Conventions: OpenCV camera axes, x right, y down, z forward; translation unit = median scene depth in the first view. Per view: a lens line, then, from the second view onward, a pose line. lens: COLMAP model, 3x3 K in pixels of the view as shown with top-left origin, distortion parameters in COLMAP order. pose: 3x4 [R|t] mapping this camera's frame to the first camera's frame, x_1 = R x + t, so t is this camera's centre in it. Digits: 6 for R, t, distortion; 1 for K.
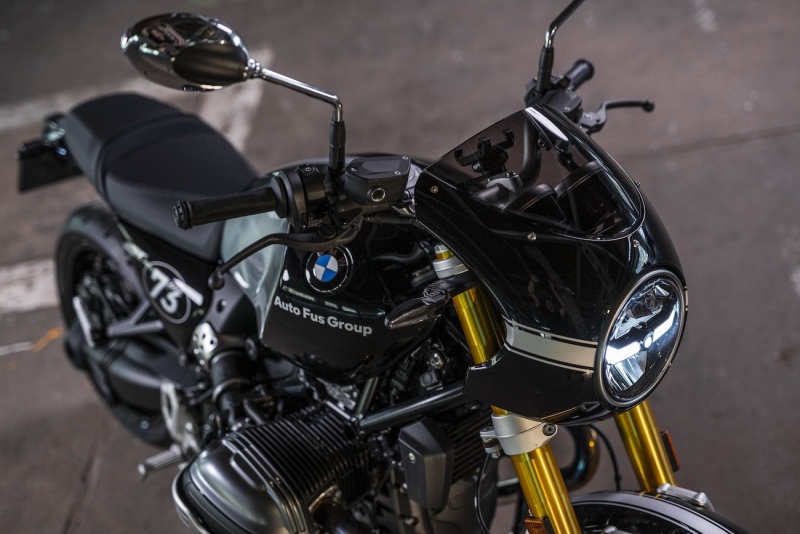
lens RADIAL K [[1089.4, 0, 400.0], [0, 1089.4, 267.0], [0, 0, 1]] dist [0.020949, 0.032313]
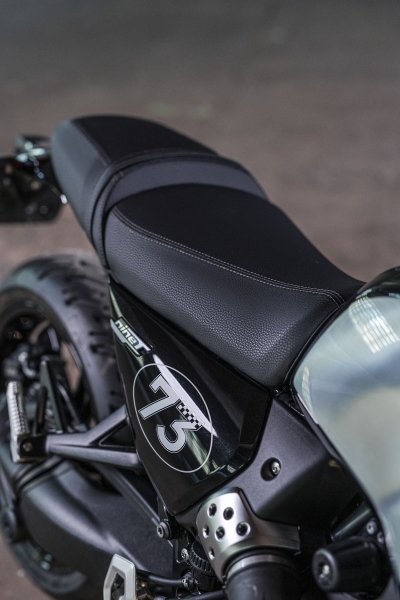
lens RADIAL K [[817.1, 0, 200.0], [0, 817.1, 300.0], [0, 0, 1]] dist [0.020949, 0.032313]
pose [[0.971132, 0.237822, -0.018551, -0.193300], [-0.238493, 0.966369, -0.096192, 0.000413], [-0.004950, 0.097839, 0.995190, 0.511579]]
